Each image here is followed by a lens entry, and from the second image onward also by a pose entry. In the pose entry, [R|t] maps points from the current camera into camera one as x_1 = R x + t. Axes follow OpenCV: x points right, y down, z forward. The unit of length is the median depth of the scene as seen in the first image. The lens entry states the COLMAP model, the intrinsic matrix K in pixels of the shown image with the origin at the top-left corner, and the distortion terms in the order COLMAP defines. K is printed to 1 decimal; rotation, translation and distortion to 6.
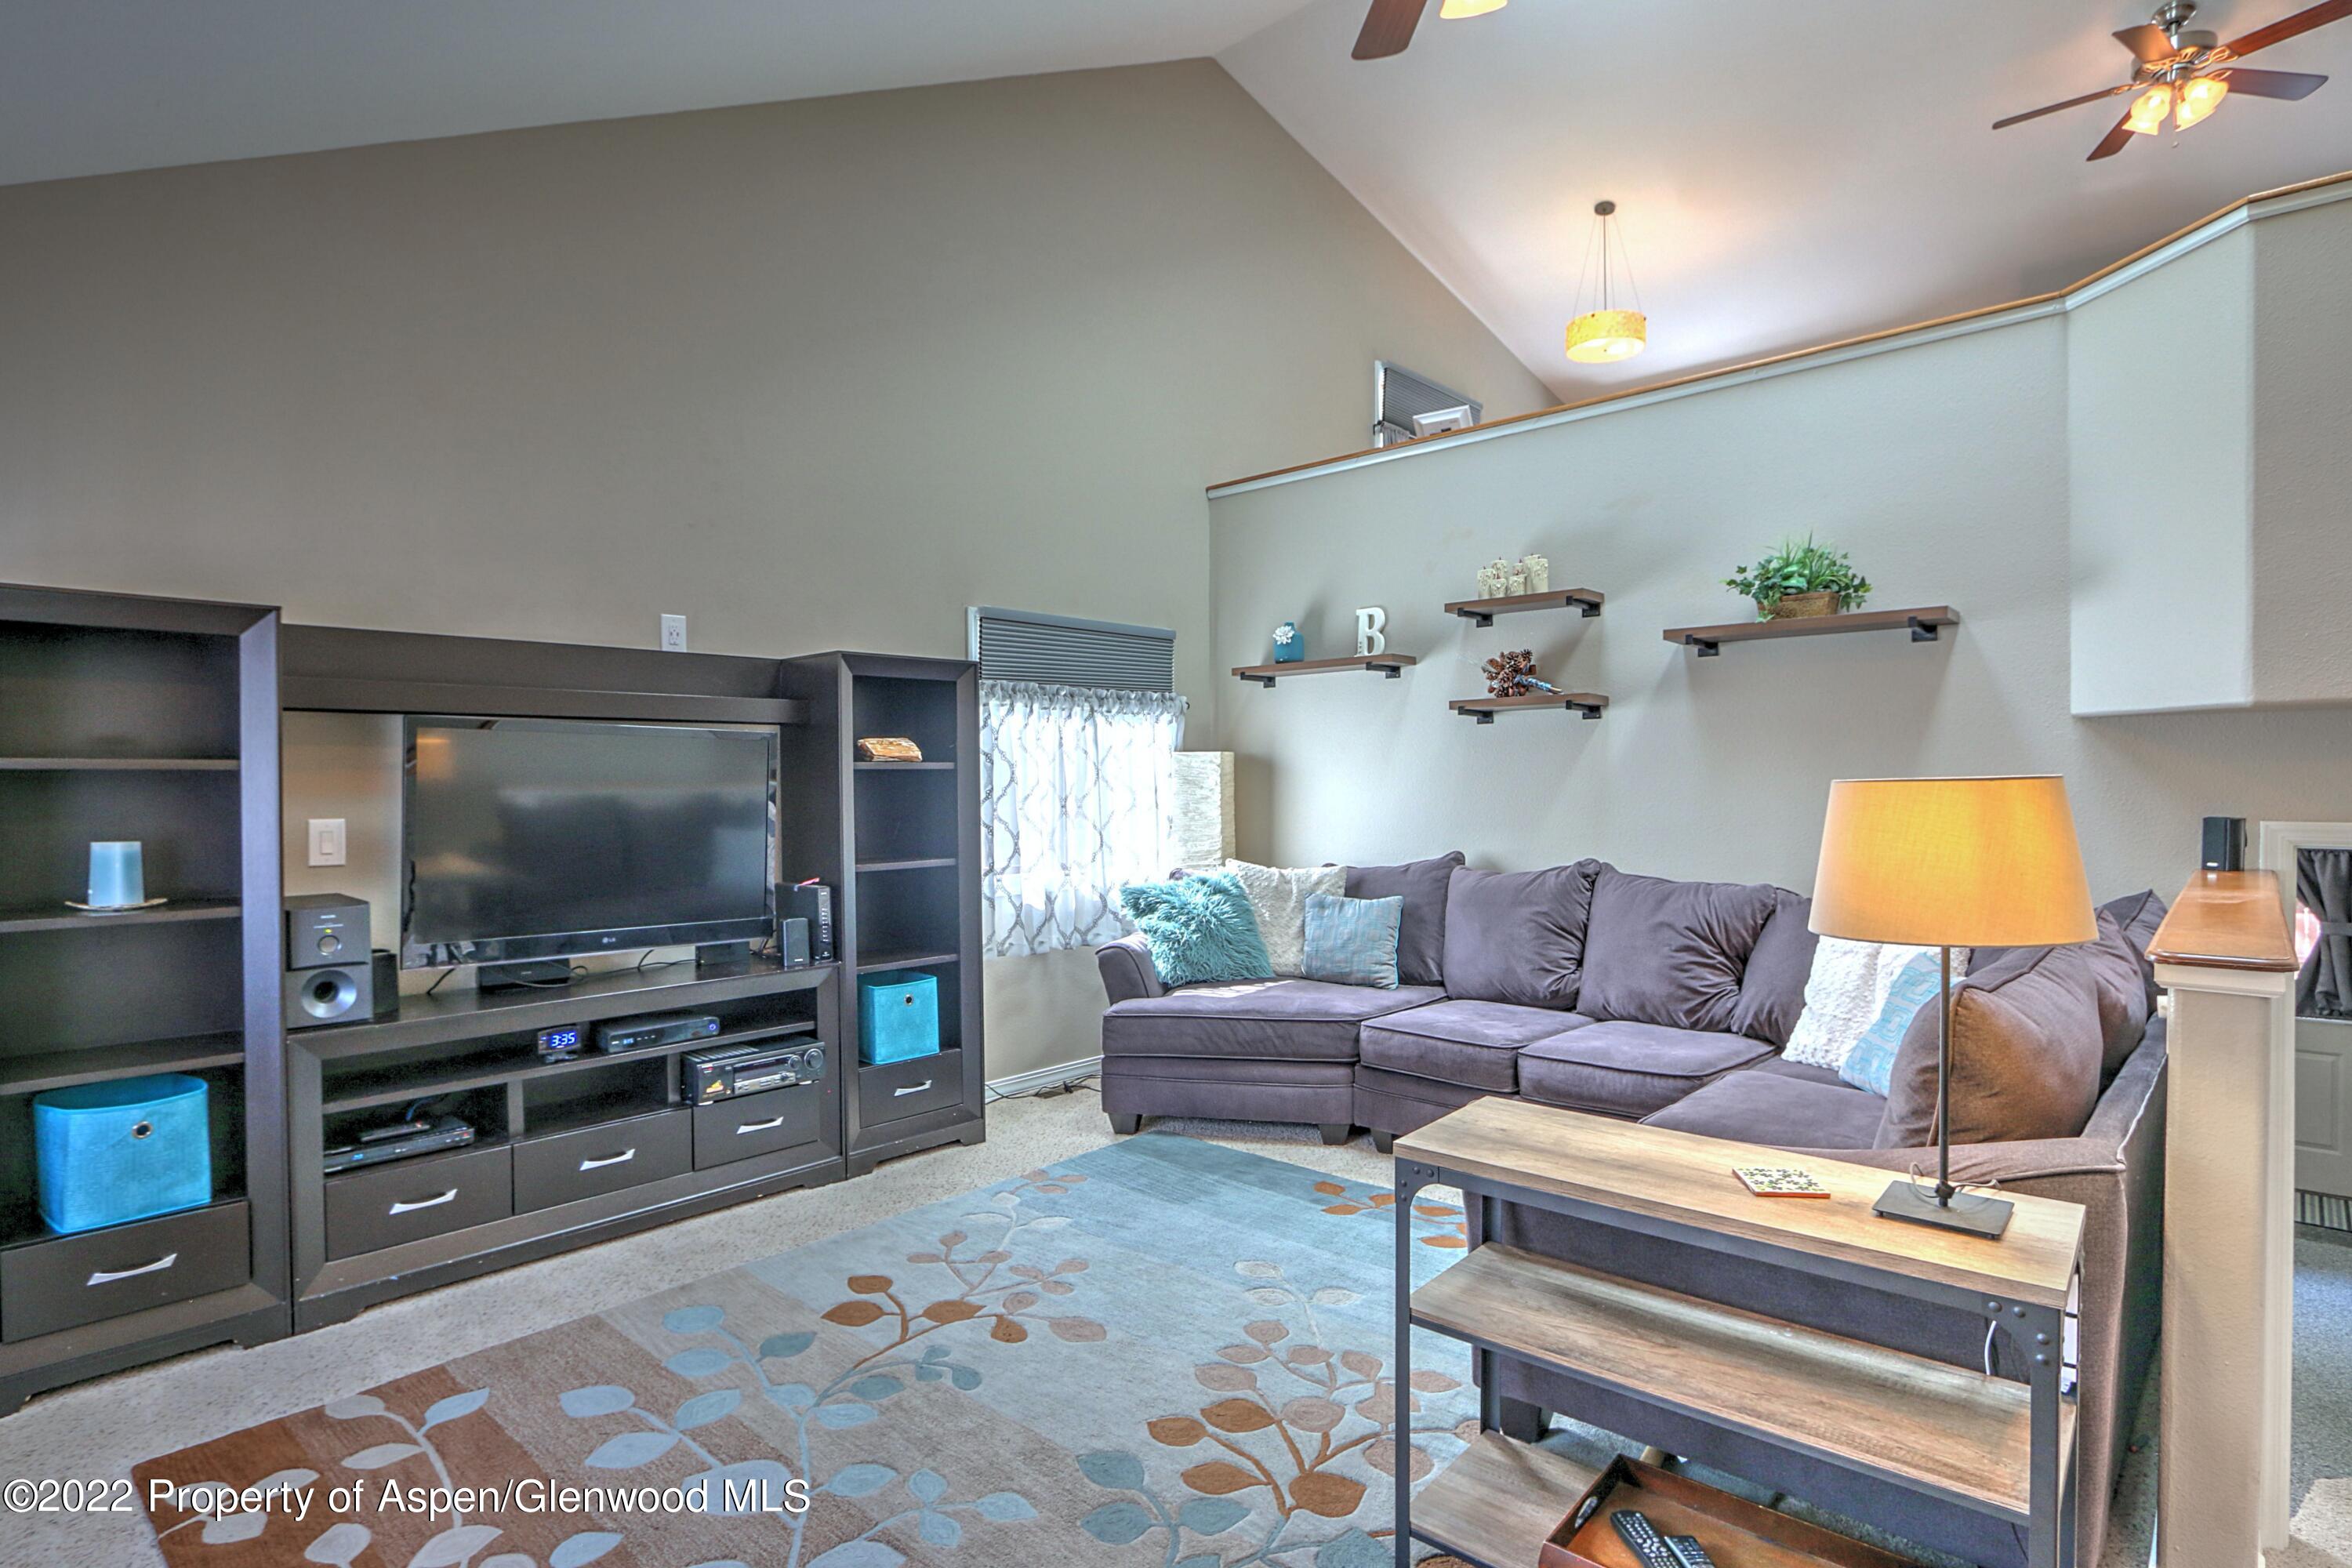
lens RADIAL K [[1217.8, 0, 1178.0], [0, 1217.8, 793.3], [0, 0, 1]] dist [-0.000914, 0.000553]
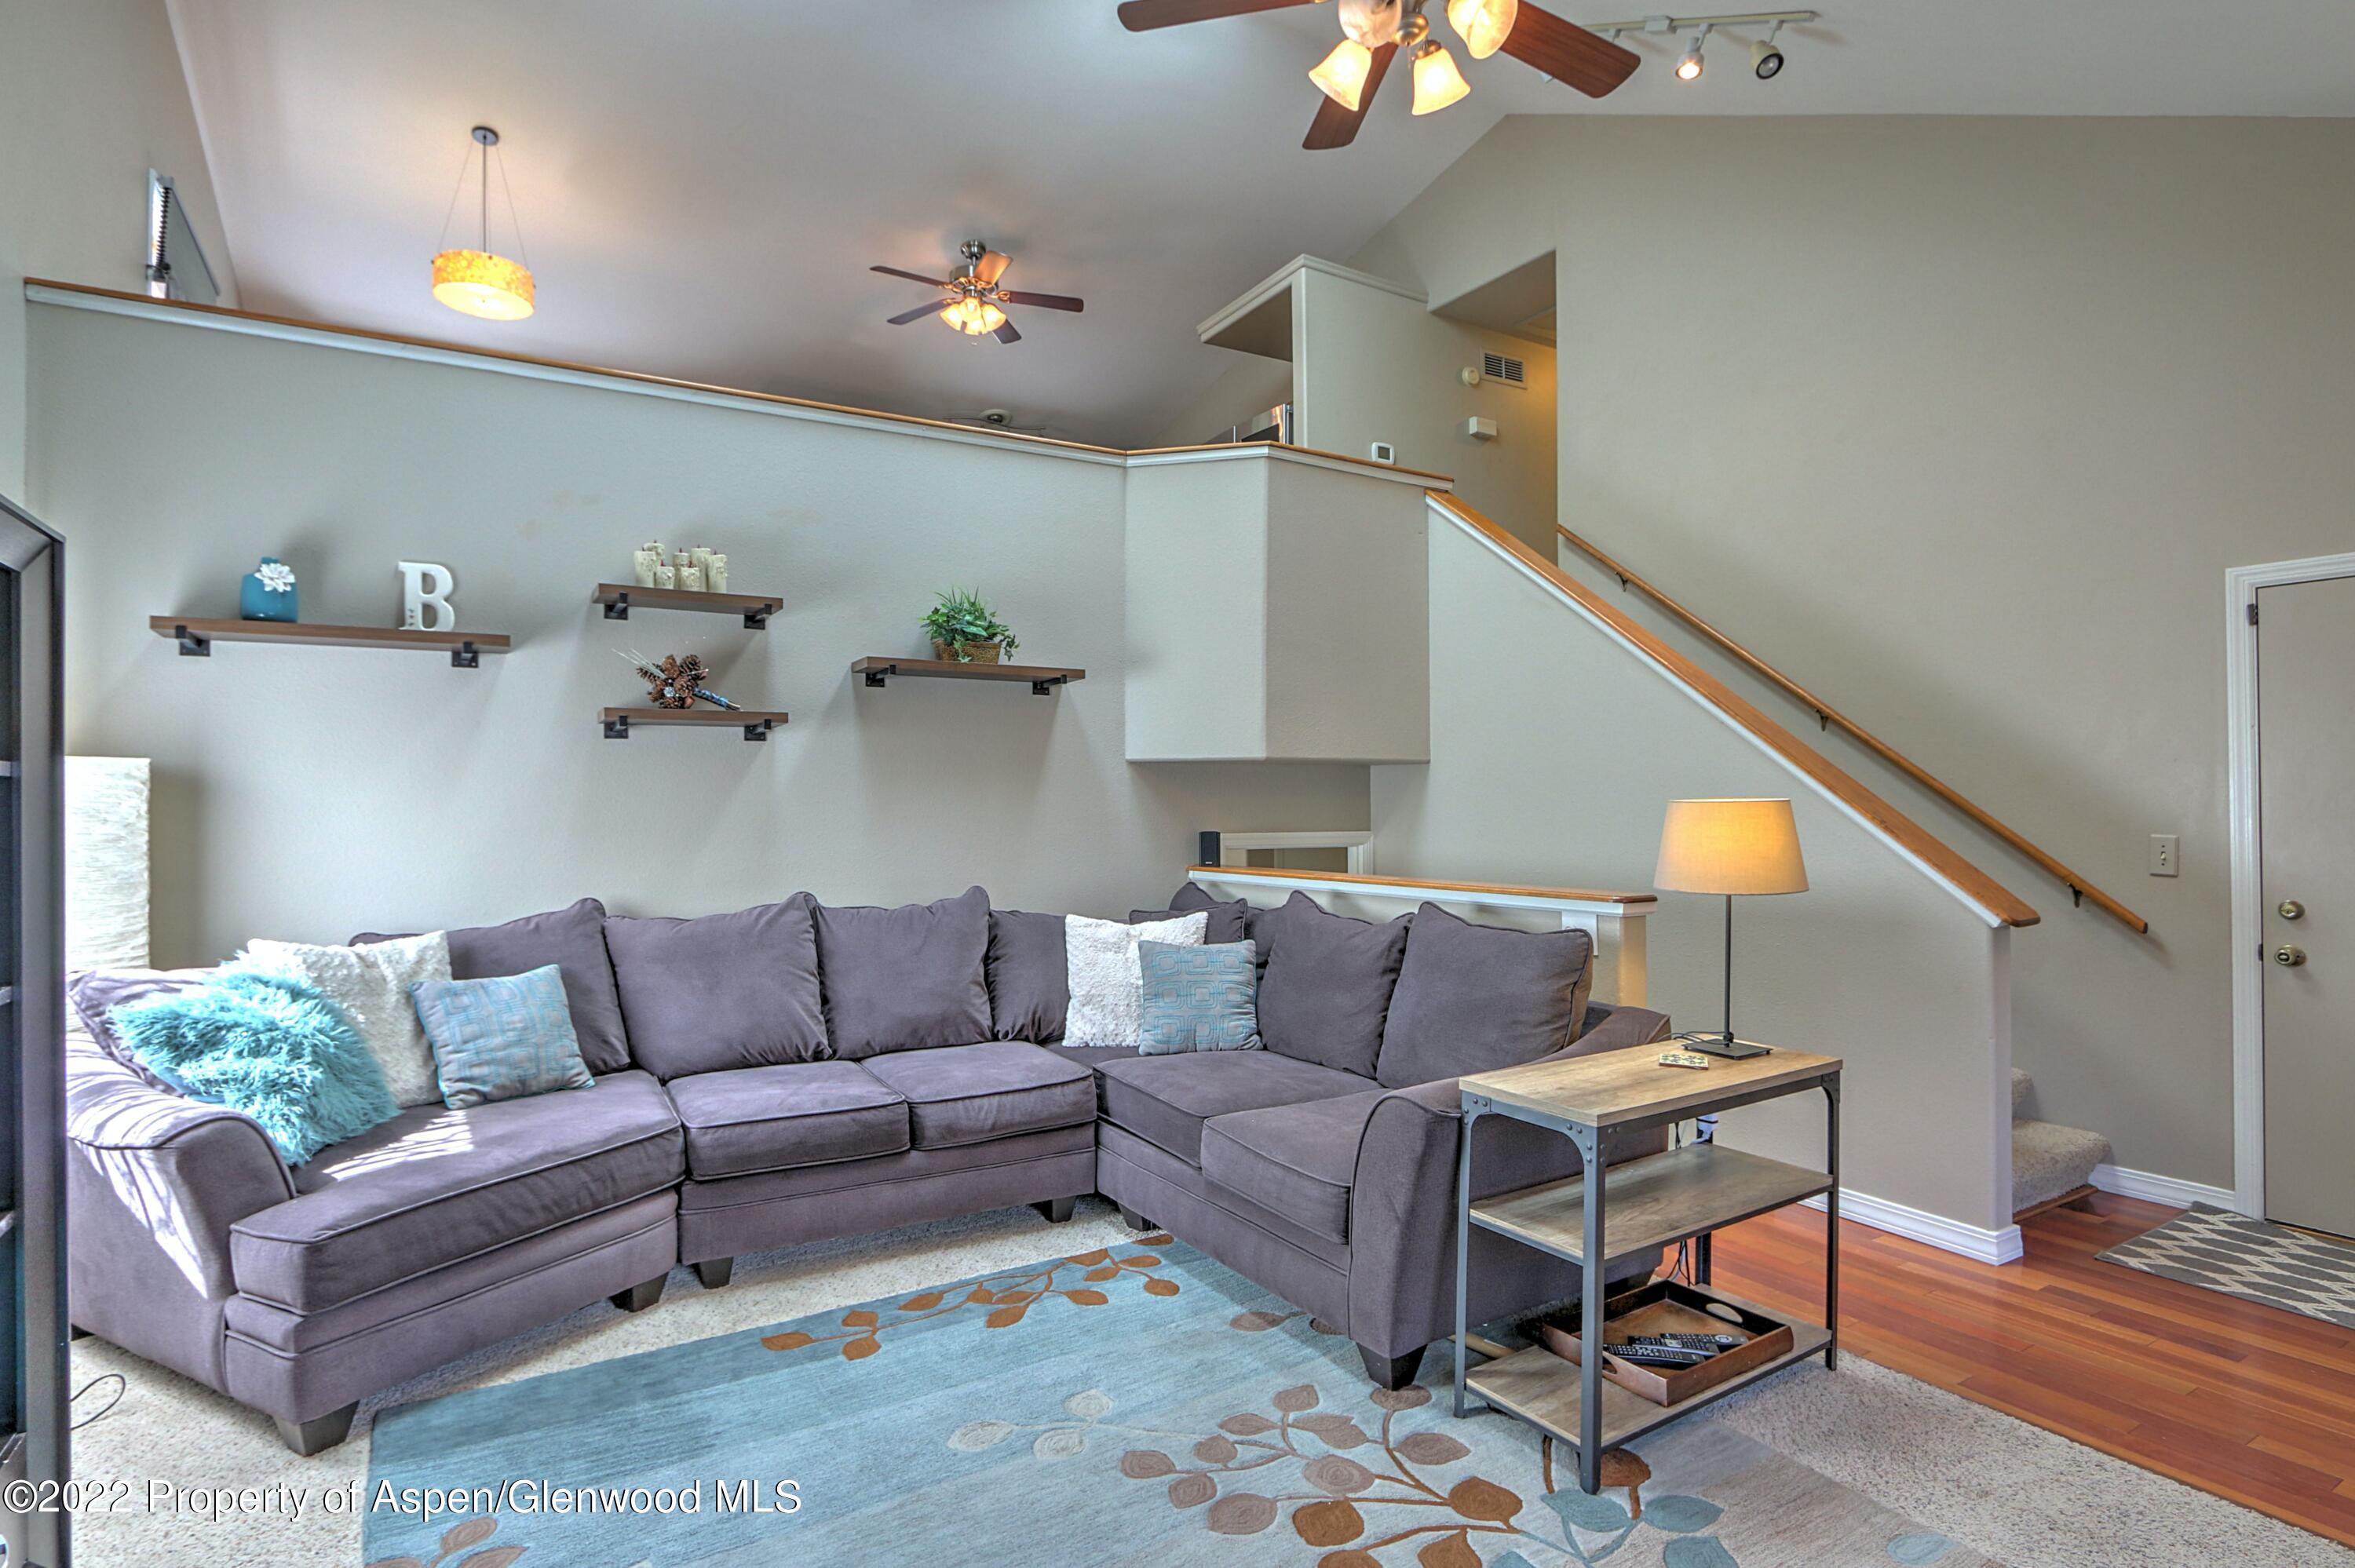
lens RADIAL K [[1195.1, 0, 1177.9], [0, 1195.1, 792.2], [0, 0, 1]] dist [-0.002462, -0.000132]
pose [[0.286319, 0.013216, 0.958043, -0.456703], [0.014311, 0.999734, -0.018068, -0.002127], [-0.958027, 0.018883, 0.286054, 0.472687]]
